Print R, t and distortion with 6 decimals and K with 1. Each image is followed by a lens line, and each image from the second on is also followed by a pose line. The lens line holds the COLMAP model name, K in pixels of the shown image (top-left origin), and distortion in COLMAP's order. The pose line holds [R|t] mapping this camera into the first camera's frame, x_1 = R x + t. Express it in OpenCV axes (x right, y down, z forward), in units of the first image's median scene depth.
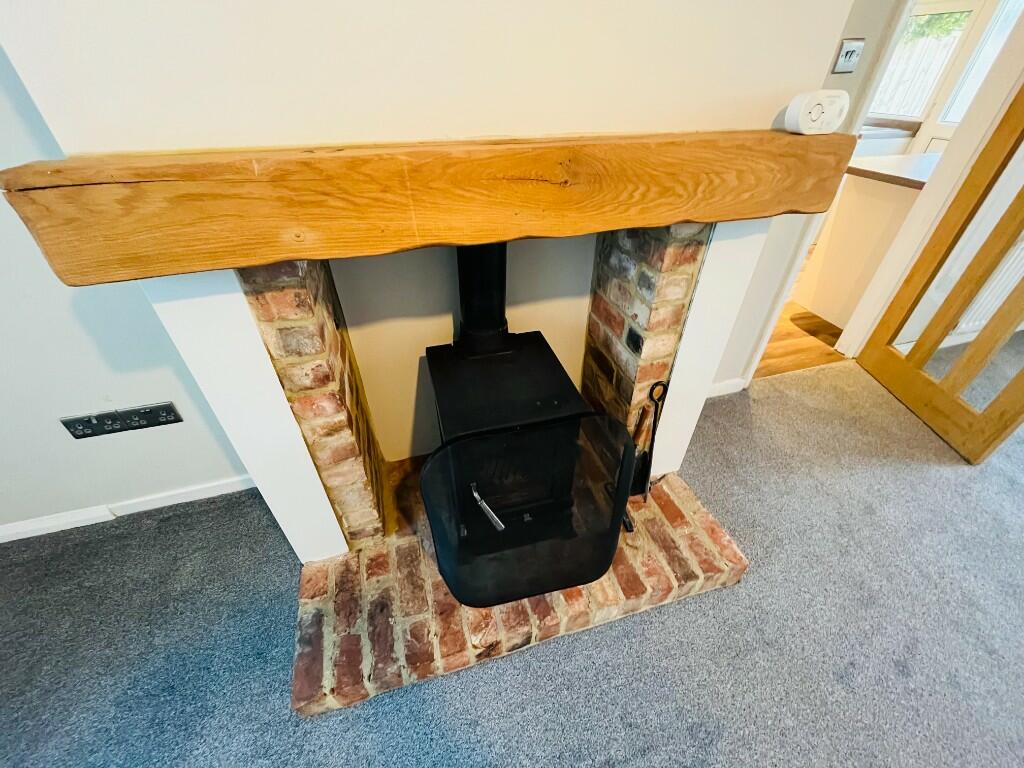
lens RADIAL K [[415.5, 0, 510.5], [0, 415.5, 382.6], [0, 0, 1]] dist [-0.002949, -0.000870]
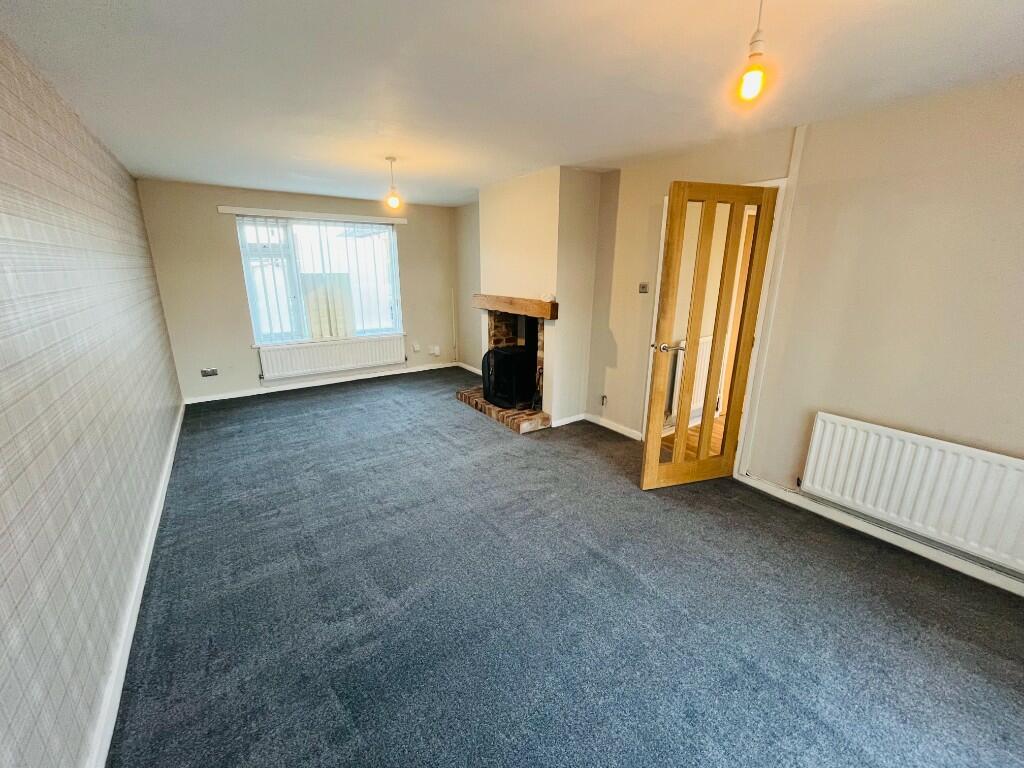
lens RADIAL K [[415.5, 0, 510.5], [0, 415.5, 382.6], [0, 0, 1]] dist [-0.002949, -0.000870]
pose [[0.311969, 0.253970, -0.915519, 3.357765], [-0.577213, 0.816054, 0.029689, 0.141623], [0.754653, 0.519187, 0.401178, -0.447004]]
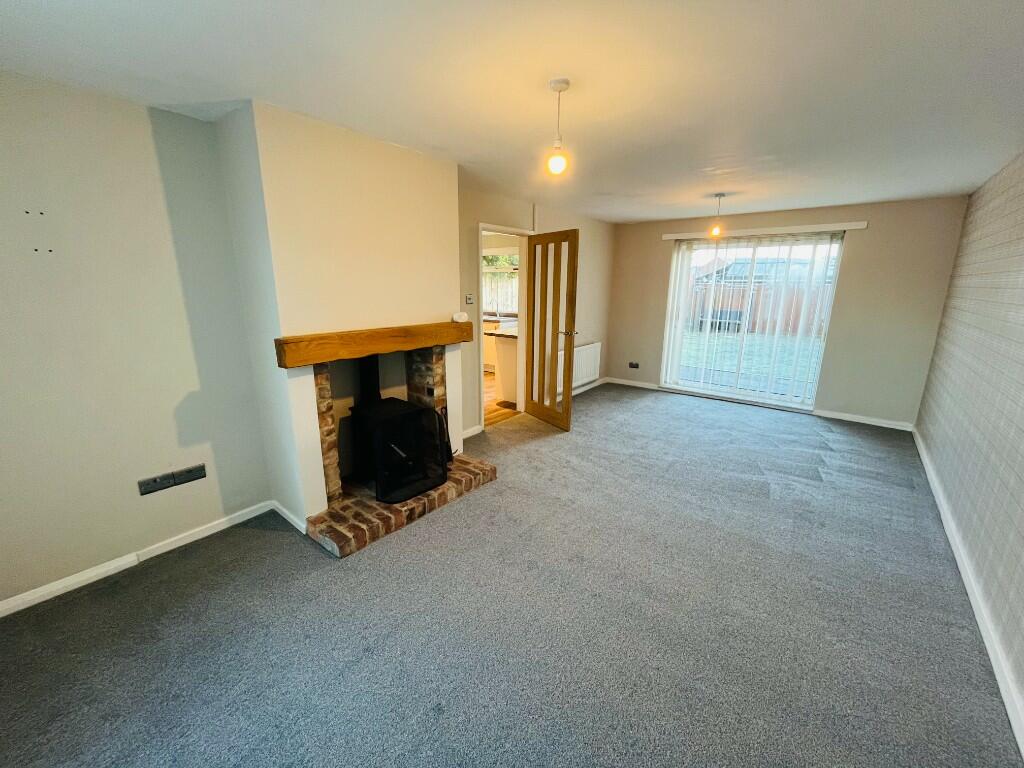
lens RADIAL K [[415.5, 0, 510.5], [0, 415.5, 382.6], [0, 0, 1]] dist [-0.002949, -0.000870]
pose [[0.824203, -0.129652, 0.551253, -0.715472], [0.339244, 0.892479, -0.297312, 0.787809], [-0.453434, 0.432054, 0.779568, -1.292937]]
